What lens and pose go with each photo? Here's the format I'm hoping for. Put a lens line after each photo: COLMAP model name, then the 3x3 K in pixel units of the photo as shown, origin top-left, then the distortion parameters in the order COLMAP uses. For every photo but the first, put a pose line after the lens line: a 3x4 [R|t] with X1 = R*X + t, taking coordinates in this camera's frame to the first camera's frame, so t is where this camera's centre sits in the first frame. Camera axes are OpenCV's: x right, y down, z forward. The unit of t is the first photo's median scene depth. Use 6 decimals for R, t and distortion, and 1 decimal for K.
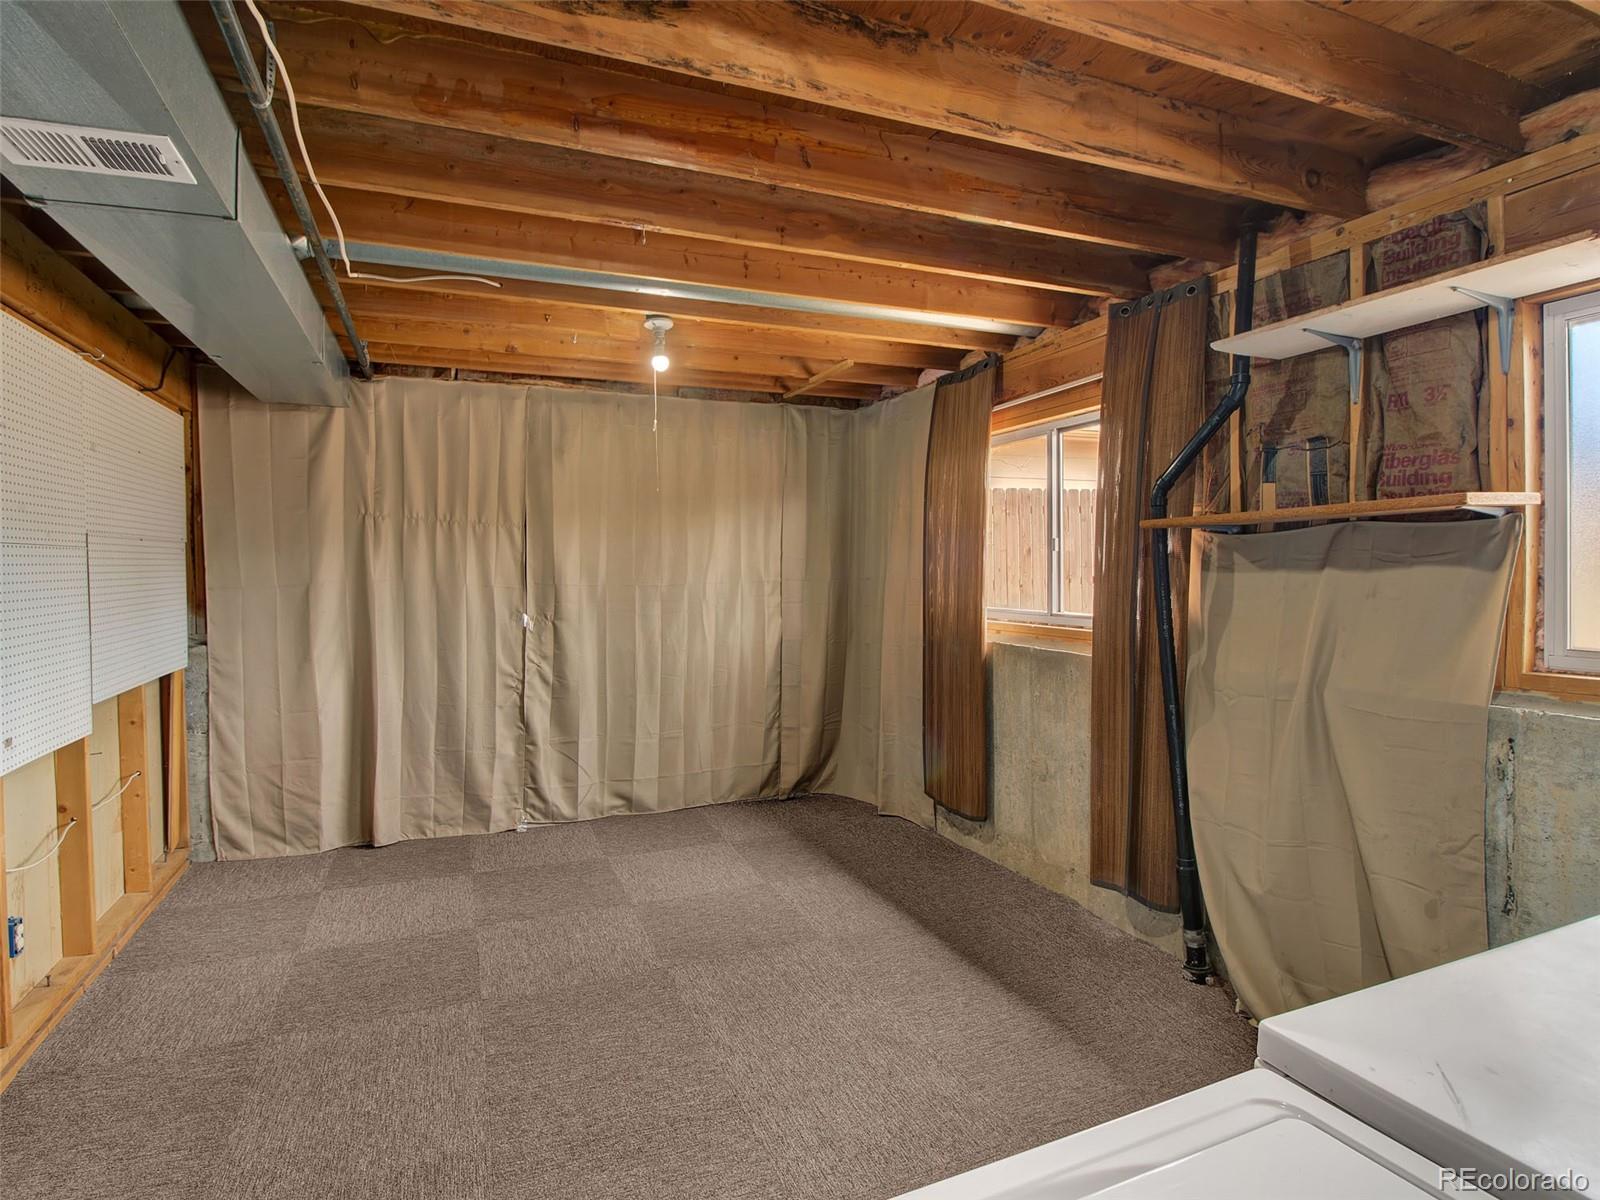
lens RADIAL K [[862.2, 0, 800.8], [0, 862.2, 594.2], [0, 0, 1]] dist [-0.004434, -0.012303]
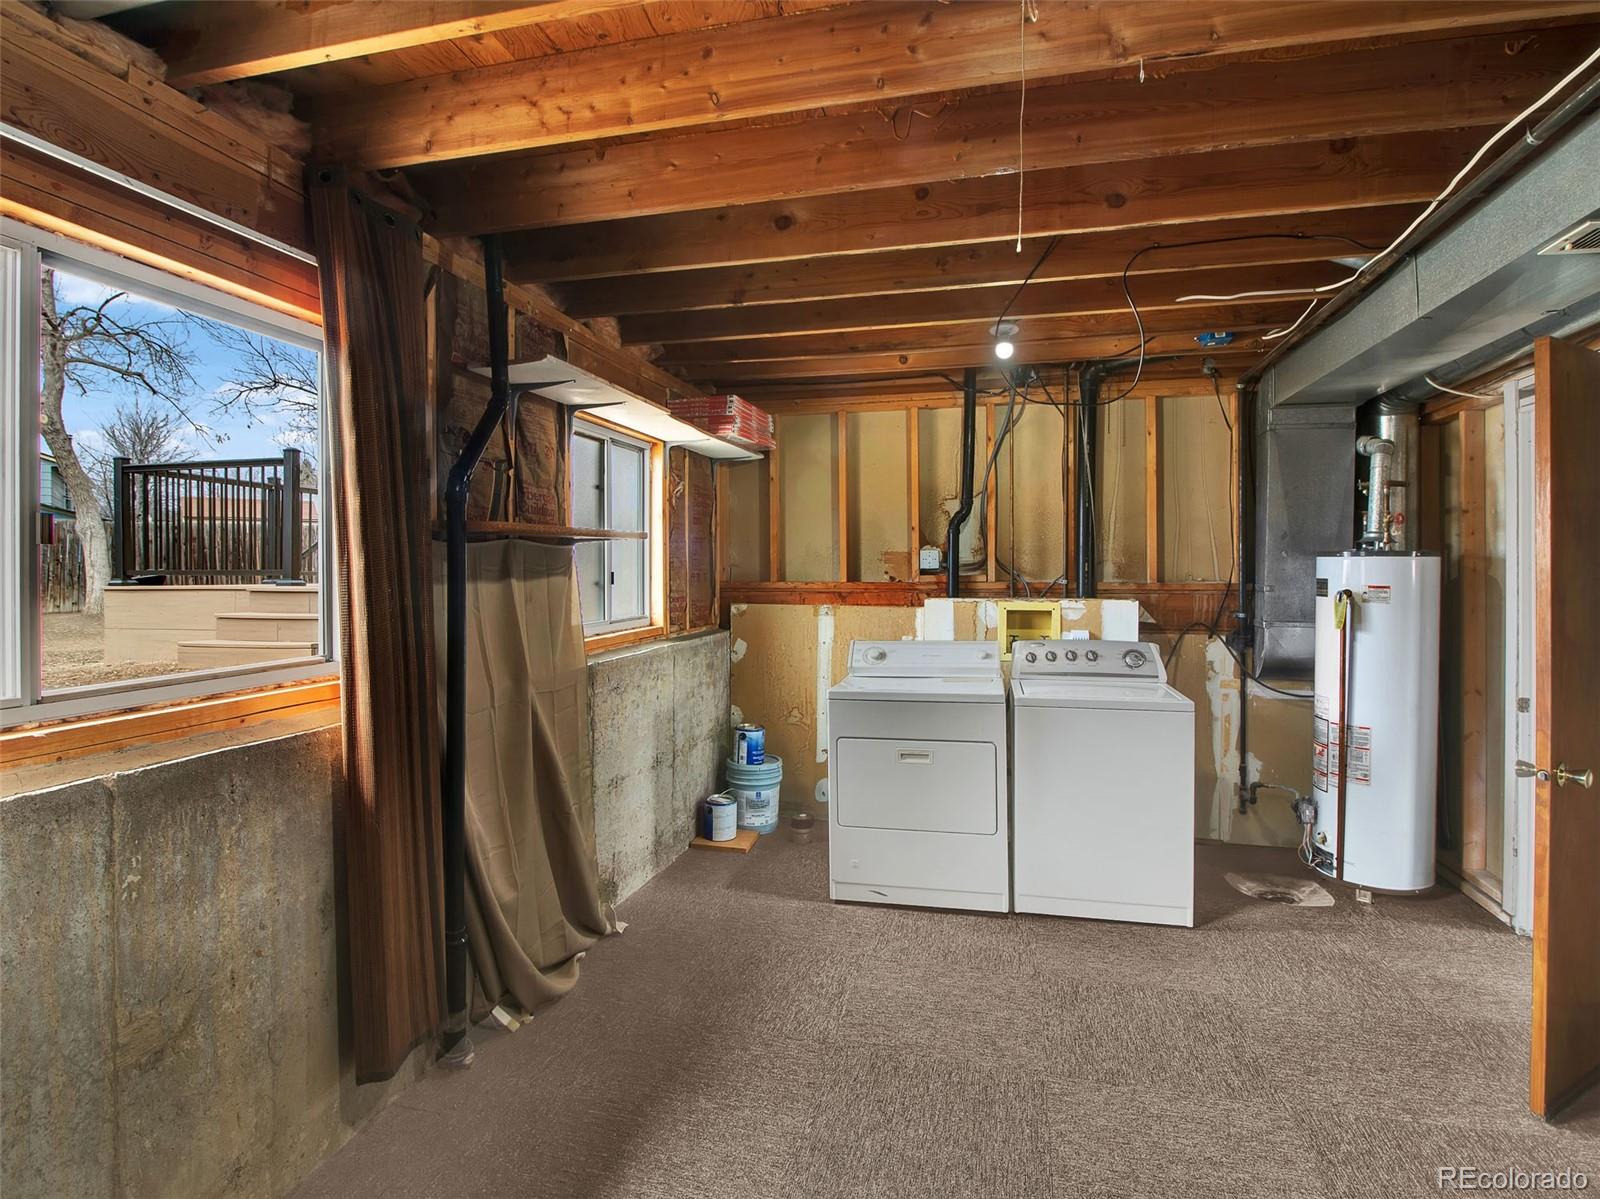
lens RADIAL K [[862.2, 0, 795.6], [0, 862.2, 586.5], [0, 0, 1]] dist [-0.004434, -0.012303]
pose [[-0.800105, 0.005766, 0.599832, -0.385738], [0.029869, 0.999096, 0.030237, -0.045360], [-0.599116, 0.042109, -0.799554, 1.786899]]
